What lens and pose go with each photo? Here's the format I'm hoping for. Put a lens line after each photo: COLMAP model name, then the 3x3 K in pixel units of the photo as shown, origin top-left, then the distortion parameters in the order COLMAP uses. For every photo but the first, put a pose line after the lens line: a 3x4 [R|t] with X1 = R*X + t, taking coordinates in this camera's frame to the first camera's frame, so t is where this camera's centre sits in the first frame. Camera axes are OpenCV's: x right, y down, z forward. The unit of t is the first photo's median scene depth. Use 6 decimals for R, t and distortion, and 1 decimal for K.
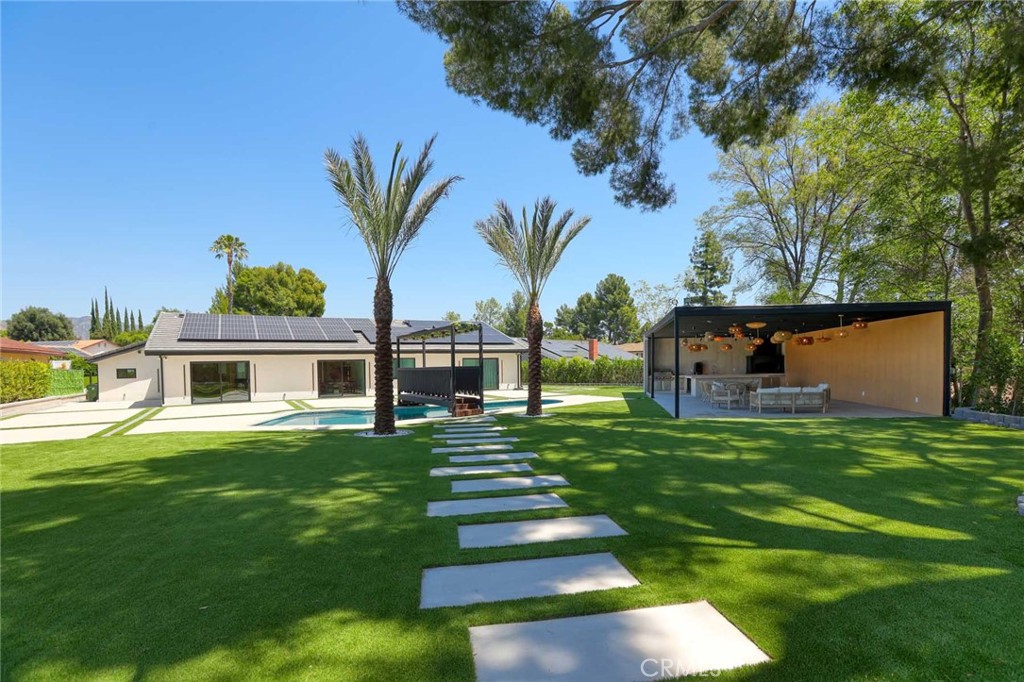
lens RADIAL K [[468.8, 0, 517.2], [0, 468.8, 375.8], [0, 0, 1]] dist [-0.014330, 0.006497]
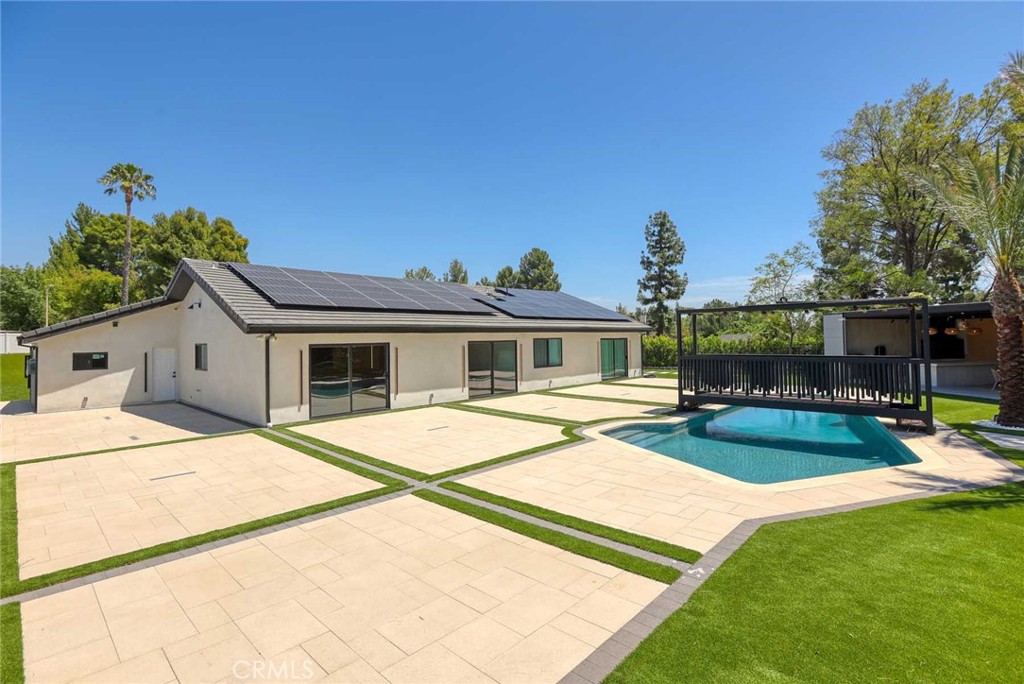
lens RADIAL K [[468.8, 0, 521.5], [0, 468.8, 322.6], [0, 0, 1]] dist [-0.014330, 0.006497]
pose [[0.958916, 0.014260, 0.283331, -0.529337], [0.002380, 0.998296, -0.058297, -0.019755], [-0.283679, 0.056576, 0.957249, 0.317676]]
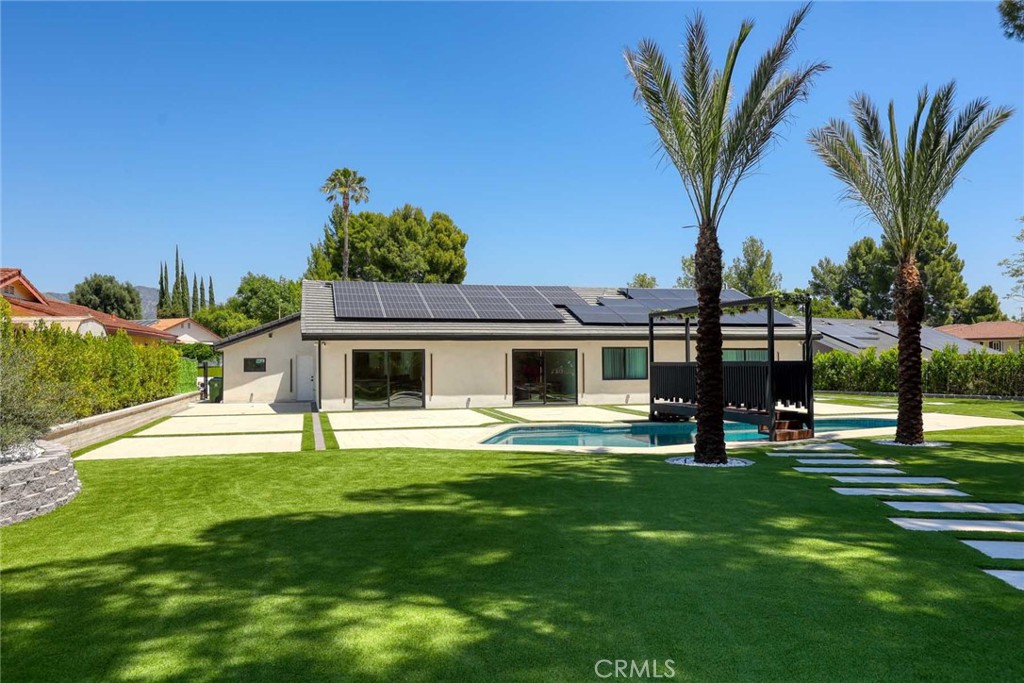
lens RADIAL K [[759.4, 0, 544.4], [0, 759.4, 341.0], [0, 0, 1]] dist [0.022205, 0.032399]
pose [[0.970803, 0.006527, -0.239789, -0.122549], [-0.017800, 0.998834, -0.044878, 0.003031], [0.239217, 0.047836, 0.969787, -0.045954]]
